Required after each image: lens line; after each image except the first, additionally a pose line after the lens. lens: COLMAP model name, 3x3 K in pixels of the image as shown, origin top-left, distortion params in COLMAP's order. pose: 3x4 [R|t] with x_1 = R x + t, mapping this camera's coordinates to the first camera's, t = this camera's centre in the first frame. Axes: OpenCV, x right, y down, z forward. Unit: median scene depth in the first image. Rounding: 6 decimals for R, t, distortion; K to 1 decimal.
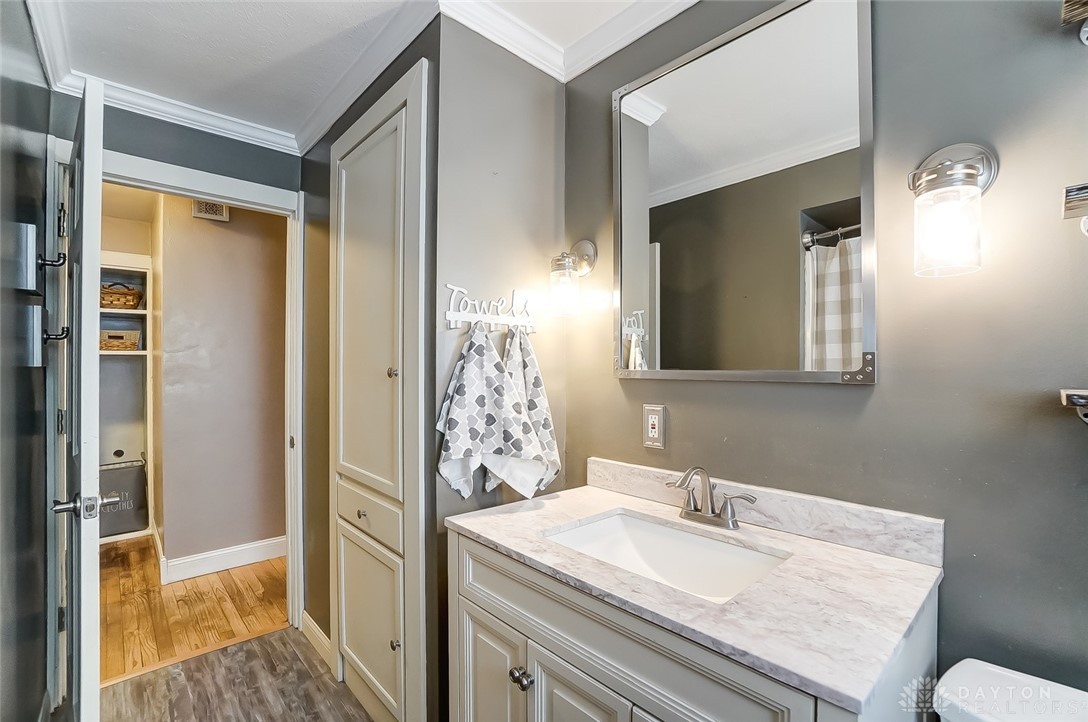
lens RADIAL K [[488.3, 0, 537.2], [0, 488.3, 362.3], [0, 0, 1]] dist [-0.001775, 0.000017]
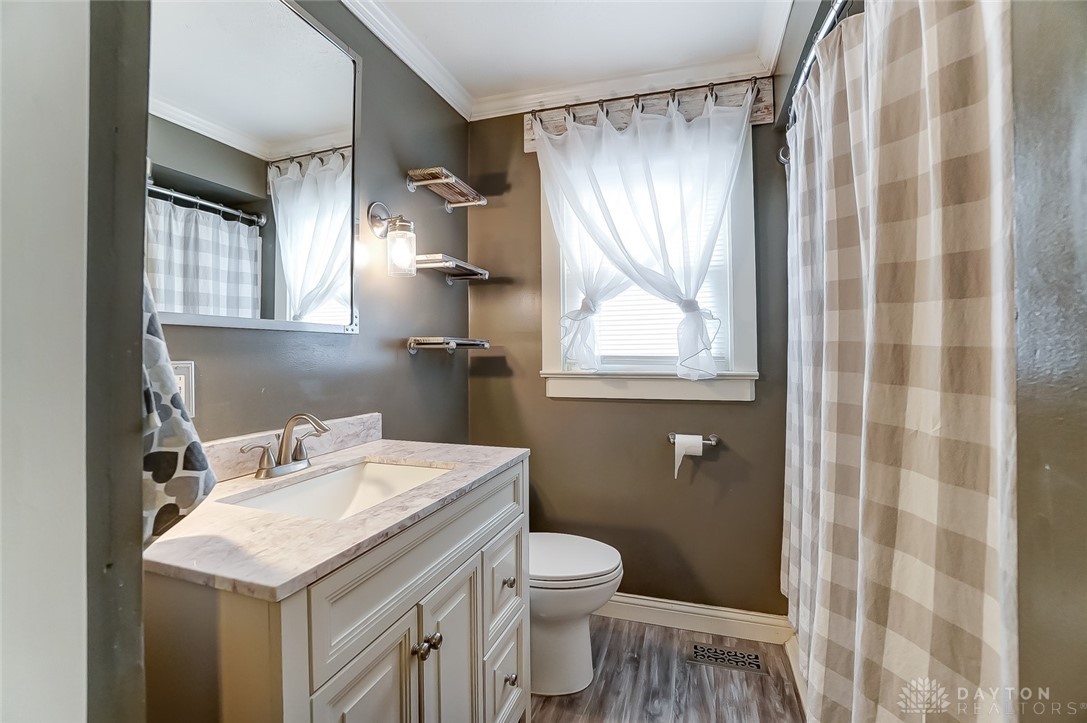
lens RADIAL K [[487.9, 0, 538.5], [0, 487.9, 358.1], [0, 0, 1]] dist [-0.001775, 0.000017]
pose [[-0.495276, -0.001075, 0.868735, -0.869749], [-0.003862, 0.999992, -0.000964, 0.109858], [-0.868727, -0.003833, -0.495276, 1.198010]]
